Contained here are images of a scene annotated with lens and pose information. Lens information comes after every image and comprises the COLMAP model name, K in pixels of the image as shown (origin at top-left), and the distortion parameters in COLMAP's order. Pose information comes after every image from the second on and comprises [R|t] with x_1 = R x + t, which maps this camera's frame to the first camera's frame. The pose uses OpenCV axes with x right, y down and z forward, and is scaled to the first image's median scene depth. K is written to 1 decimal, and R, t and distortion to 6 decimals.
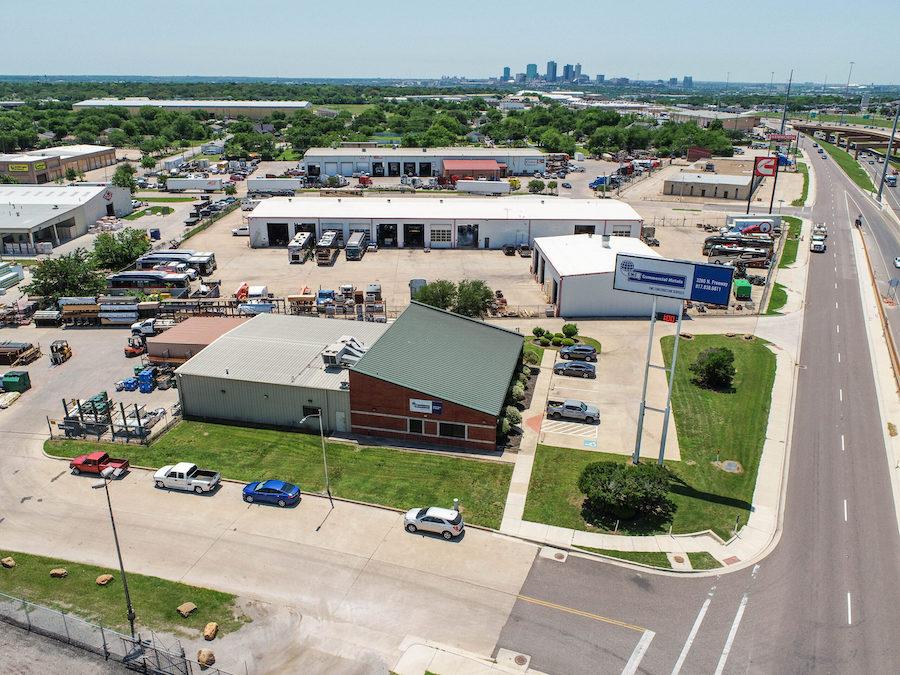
lens RADIAL K [[681.9, 0, 450.0], [0, 681.9, 337.5], [0, 0, 1]] dist [-0.007522, -0.001163]
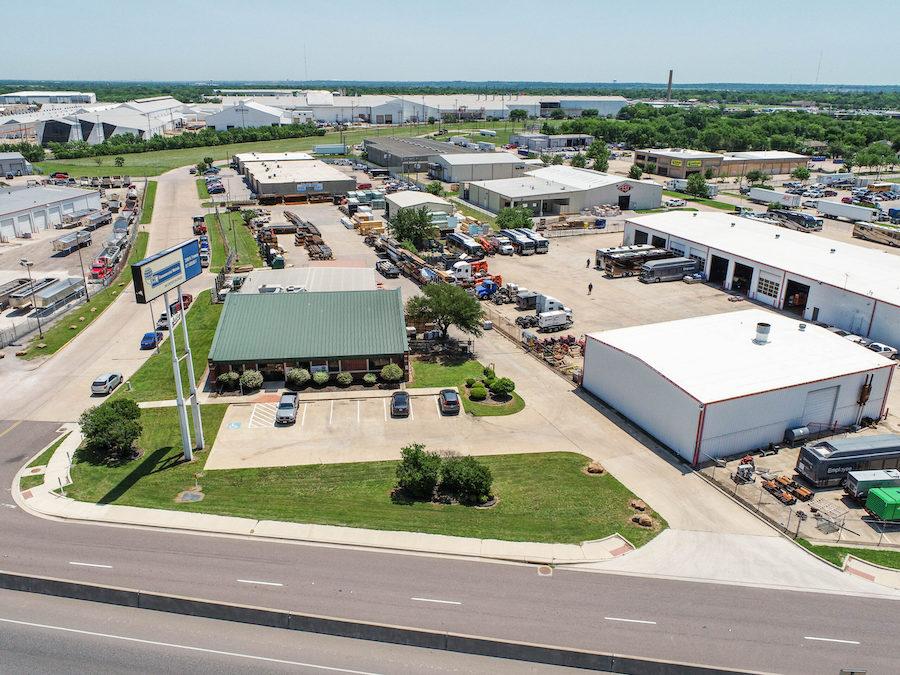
lens RADIAL K [[681.9, 0, 450.0], [0, 681.9, 337.5], [0, 0, 1]] dist [-0.007522, -0.001163]
pose [[0.337174, 0.322650, -0.884427, 0.761393], [-0.336004, 0.918810, 0.207098, -0.187291], [0.879440, 0.227343, 0.418210, 0.525157]]
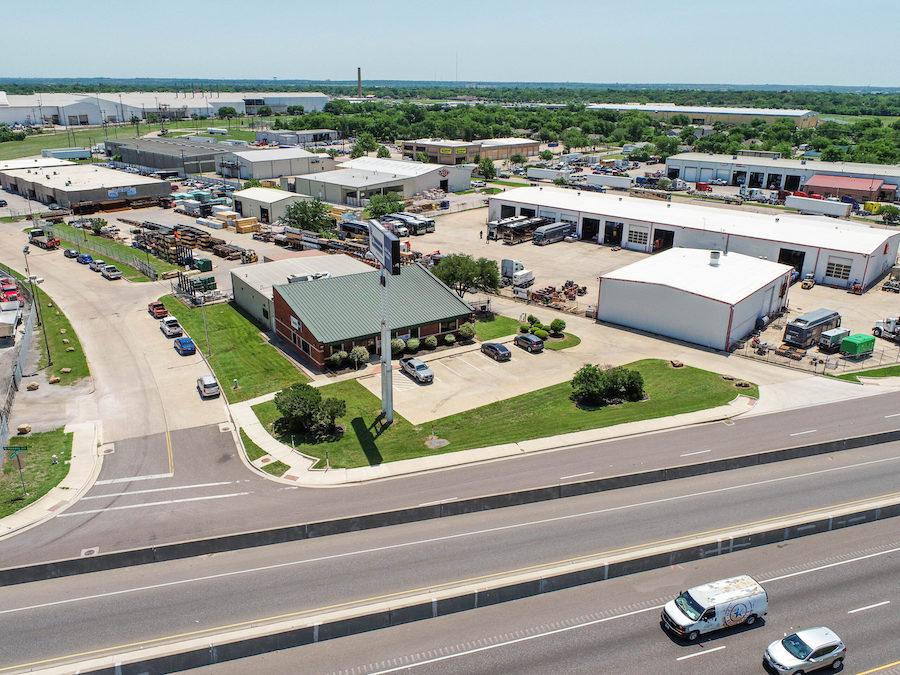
lens RADIAL K [[681.9, 0, 450.0], [0, 681.9, 337.5], [0, 0, 1]] dist [-0.007522, -0.001163]
pose [[0.722792, 0.239089, -0.648389, 0.634865], [-0.246236, 0.965766, 0.081629, -0.032207], [0.645709, 0.100656, 0.756920, 0.128899]]
